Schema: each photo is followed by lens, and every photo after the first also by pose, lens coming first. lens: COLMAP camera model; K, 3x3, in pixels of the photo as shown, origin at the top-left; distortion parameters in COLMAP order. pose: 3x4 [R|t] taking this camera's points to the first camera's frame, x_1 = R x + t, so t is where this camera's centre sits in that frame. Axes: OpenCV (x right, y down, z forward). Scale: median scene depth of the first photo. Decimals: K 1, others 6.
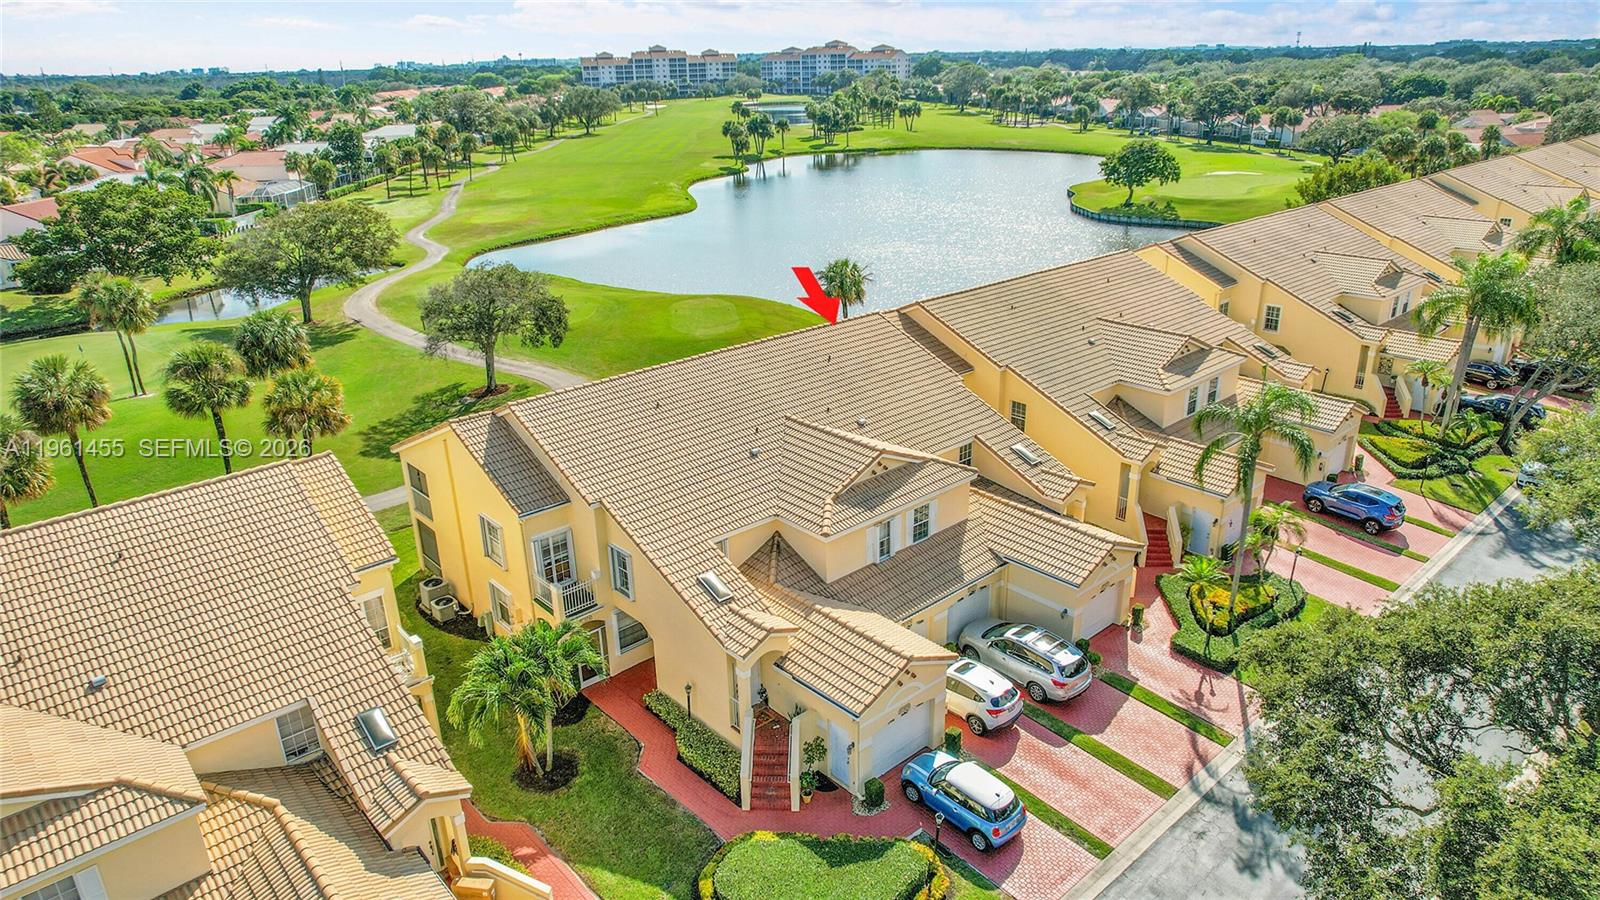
lens RADIAL K [[1021.1, 0, 805.2], [0, 1021.1, 449.5], [0, 0, 1]] dist [-0.073275, 0.066380]
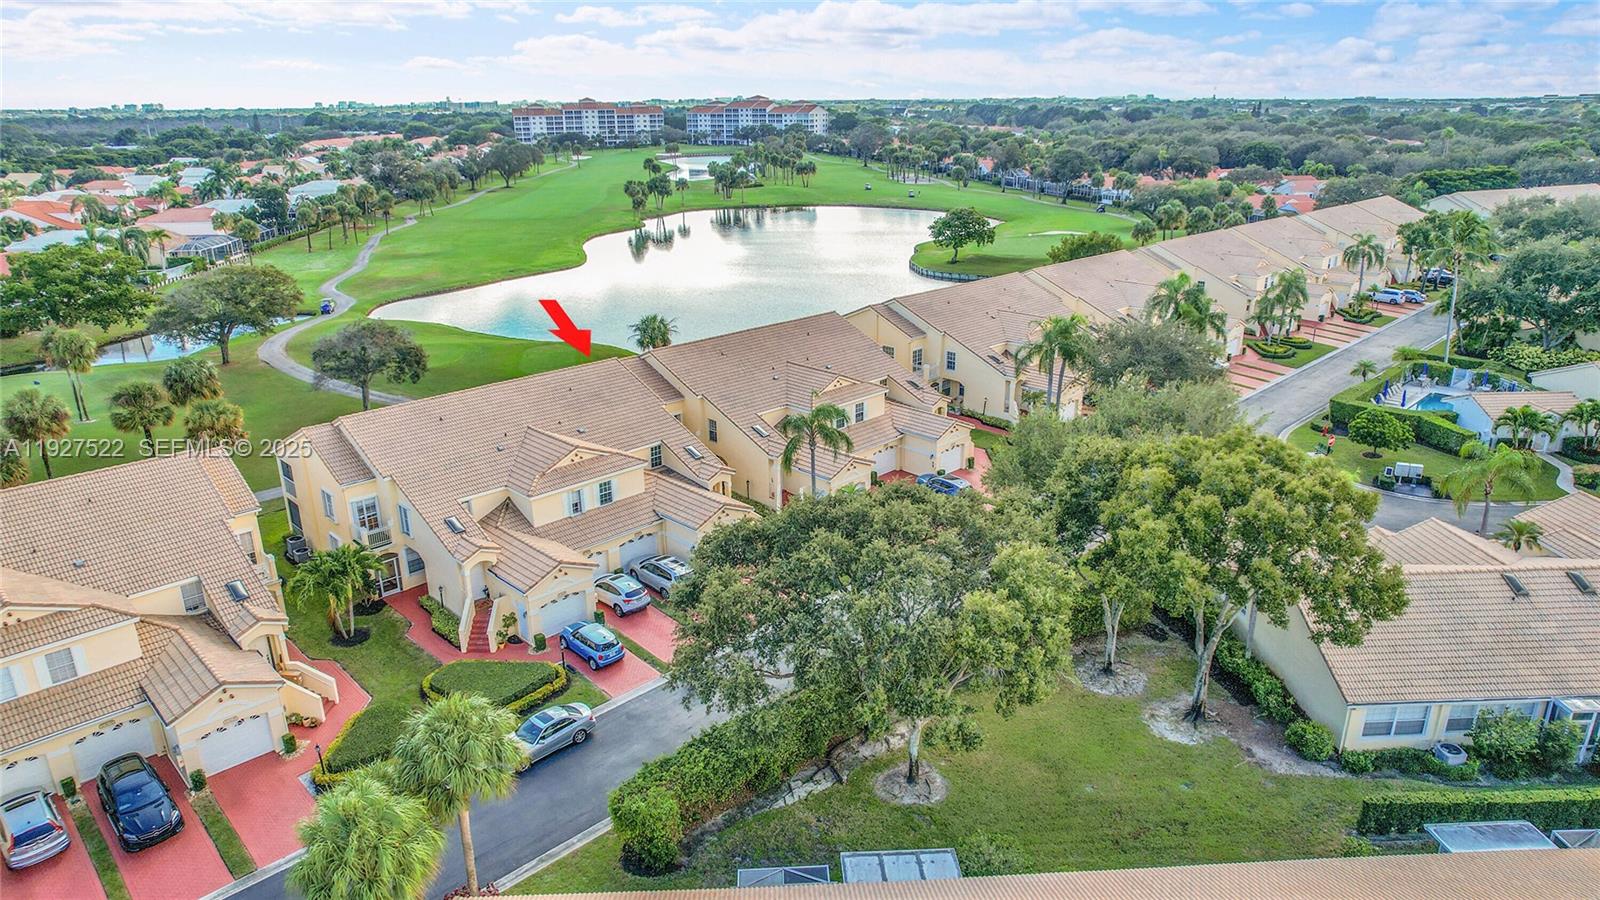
lens RADIAL K [[1021.1, 0, 805.2], [0, 1021.1, 449.5], [0, 0, 1]] dist [-0.073275, 0.066380]
pose [[0.998582, -0.003802, 0.053092, 0.118887], [0.005875, 0.999224, -0.038944, 0.024072], [-0.052903, 0.039201, 0.997830, -0.205997]]
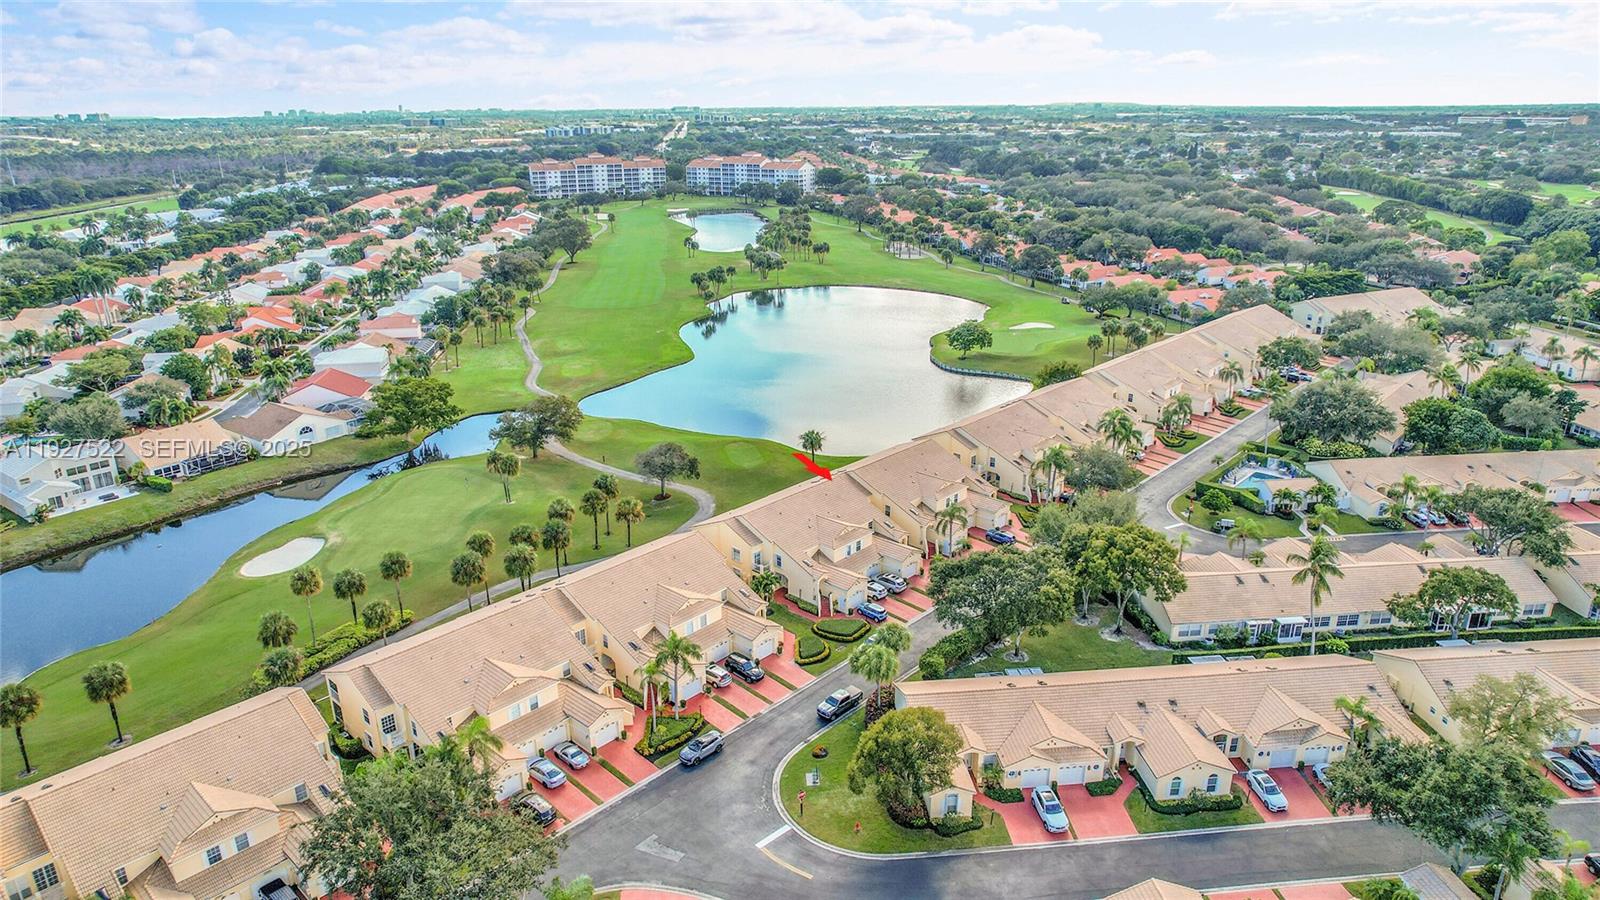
lens RADIAL K [[1021.1, 0, 805.2], [0, 1021.1, 449.5], [0, 0, 1]] dist [-0.073275, 0.066380]
pose [[0.995222, -0.017244, 0.096108, -0.139249], [0.021393, 0.998876, -0.042308, -0.039866], [-0.095270, 0.044162, 0.994471, -0.865201]]
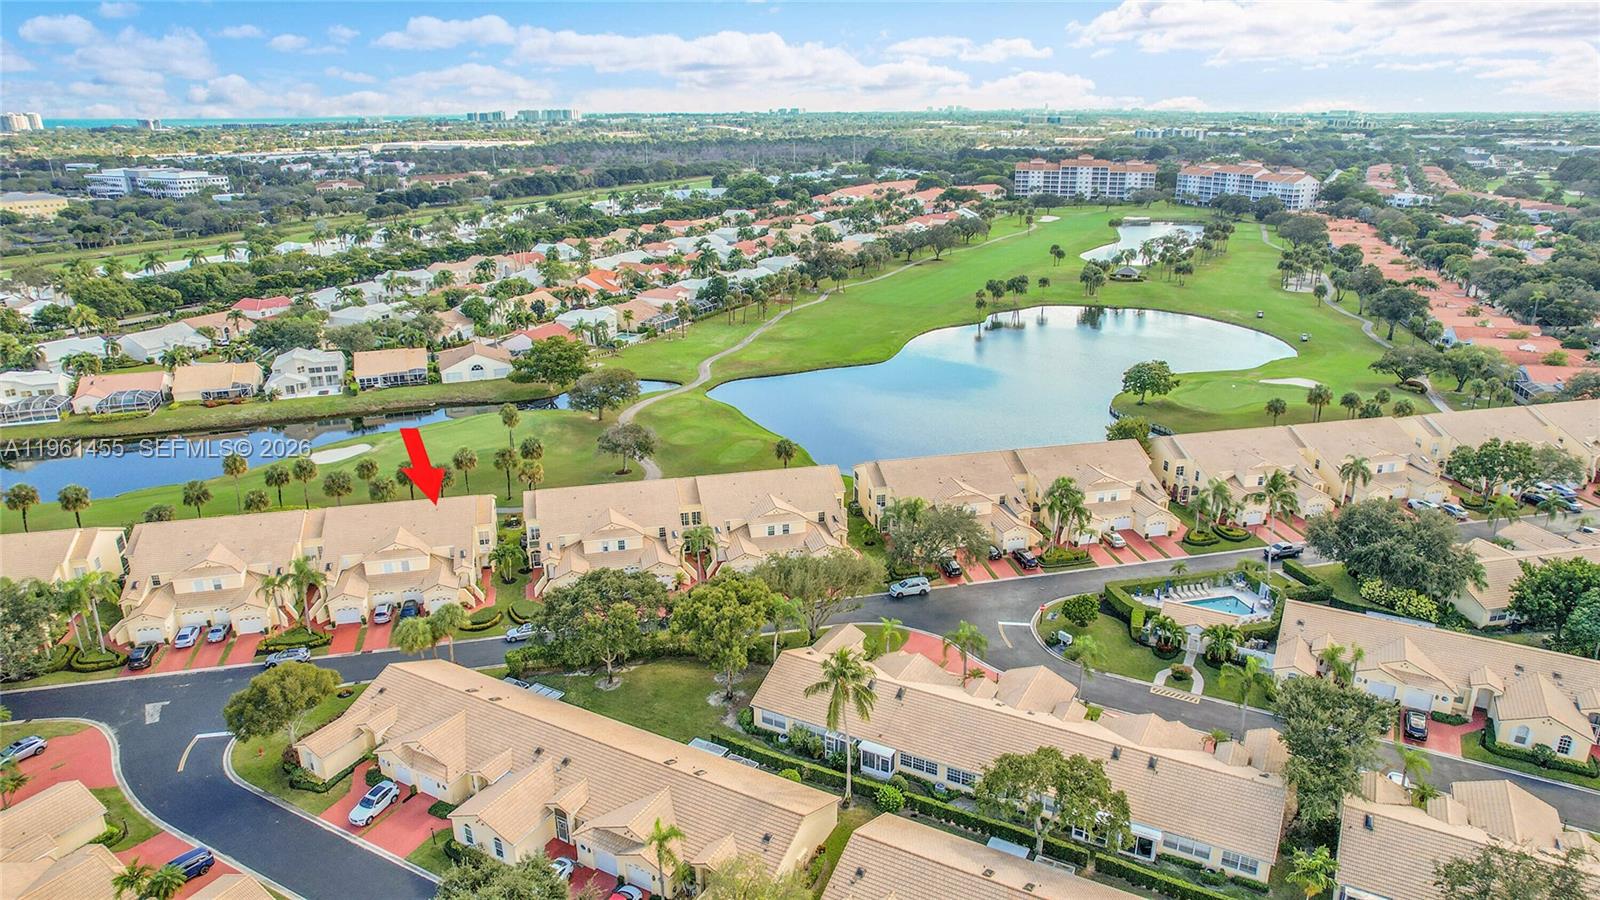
lens RADIAL K [[1021.1, 0, 805.2], [0, 1021.1, 449.5], [0, 0, 1]] dist [-0.073275, 0.066380]
pose [[0.877288, 0.170558, -0.448637, 0.770390], [-0.187539, 0.982234, 0.006693, -0.138587], [0.441808, 0.078265, 0.893689, -0.663271]]
